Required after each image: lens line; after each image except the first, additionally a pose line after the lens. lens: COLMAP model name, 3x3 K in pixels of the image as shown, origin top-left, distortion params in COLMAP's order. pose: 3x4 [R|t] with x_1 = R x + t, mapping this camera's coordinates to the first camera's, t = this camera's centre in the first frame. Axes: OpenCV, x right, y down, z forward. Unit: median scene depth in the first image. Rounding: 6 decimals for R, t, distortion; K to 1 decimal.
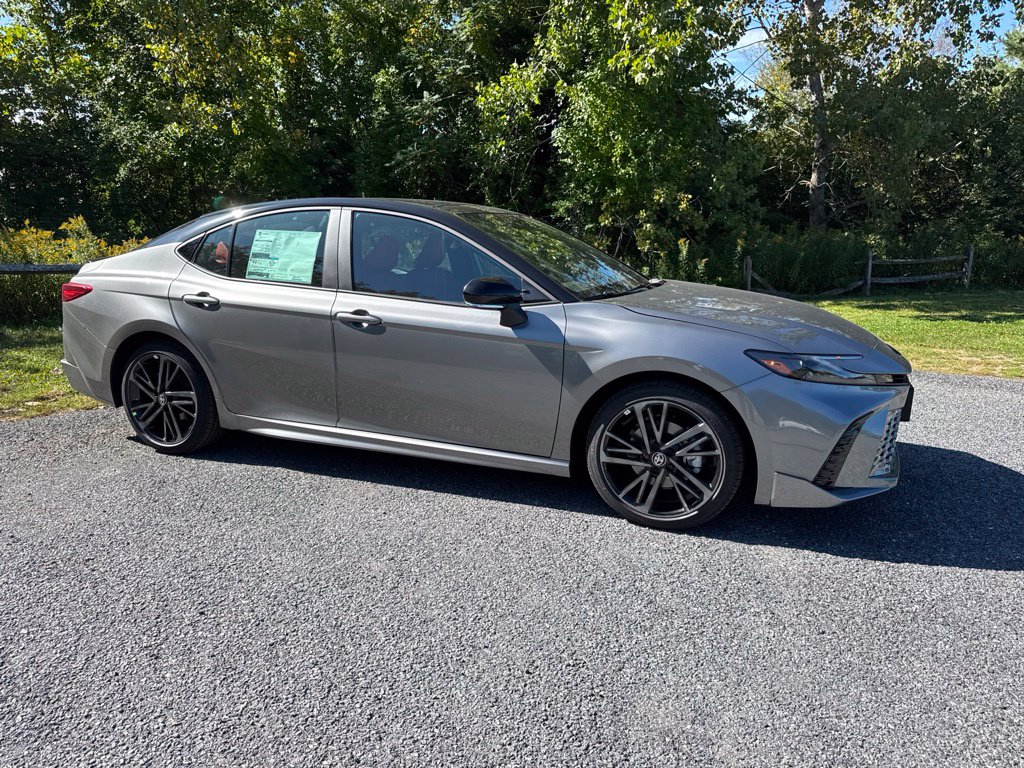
lens RADIAL K [[743.8, 0, 522.5], [0, 743.8, 386.3], [0, 0, 1]] dist [0.034512, -0.004721]
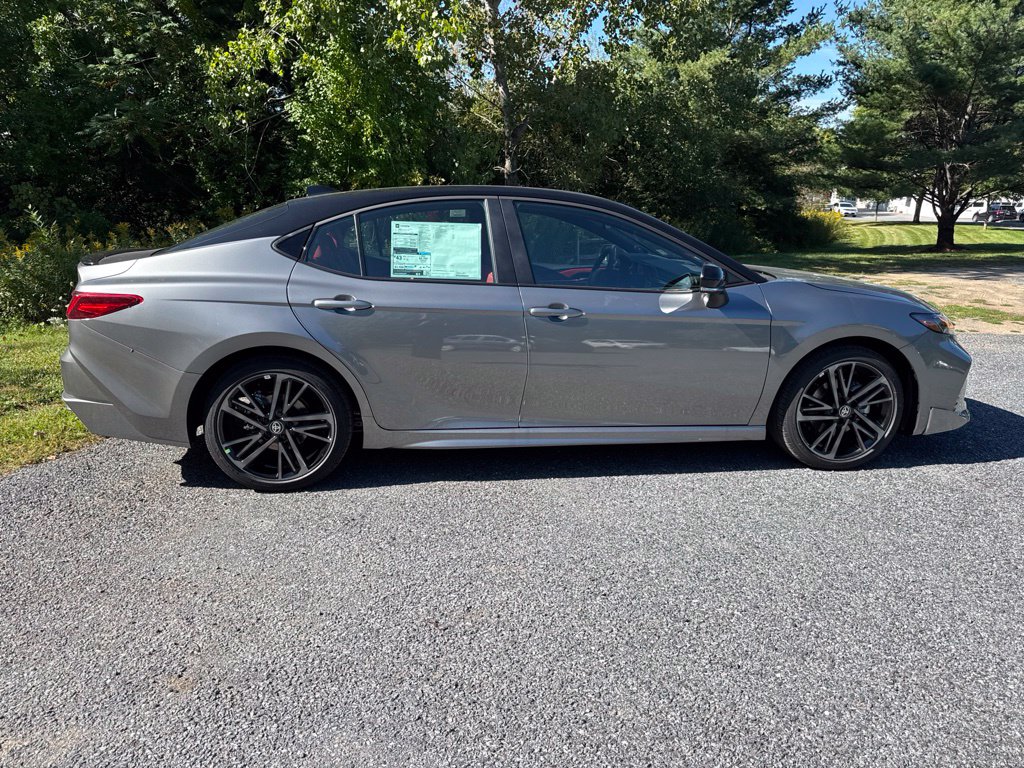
lens RADIAL K [[740.5, 0, 507.1], [0, 740.5, 385.6], [0, 0, 1]] dist [0.033025, -0.022051]
pose [[0.881009, -0.116294, 0.458583, -0.661695], [0.103649, 0.993214, 0.052748, -0.048661], [-0.461606, 0.001061, 0.887085, 0.157335]]
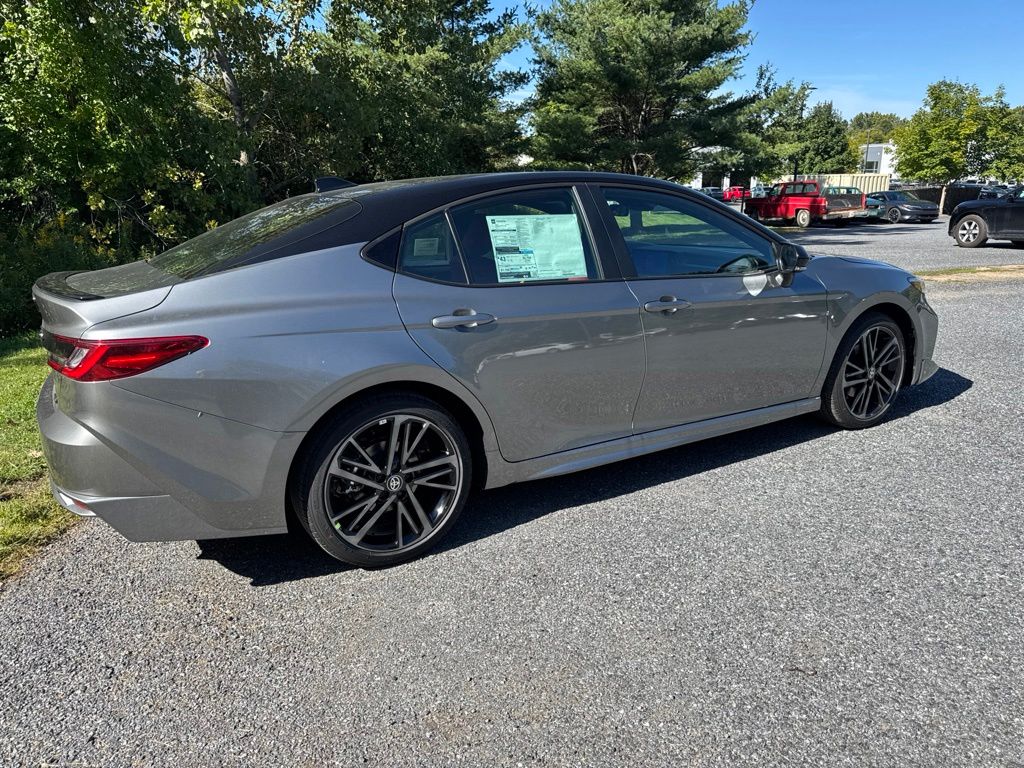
lens RADIAL K [[740.0, 0, 512.0], [0, 740.0, 384.0], [0, 0, 1]] dist [0.025799, -0.020043]
pose [[0.611508, -0.222585, 0.759285, -0.938306], [0.203739, 0.971553, 0.120726, -0.131622], [-0.764558, 0.080871, 0.639462, 0.523197]]
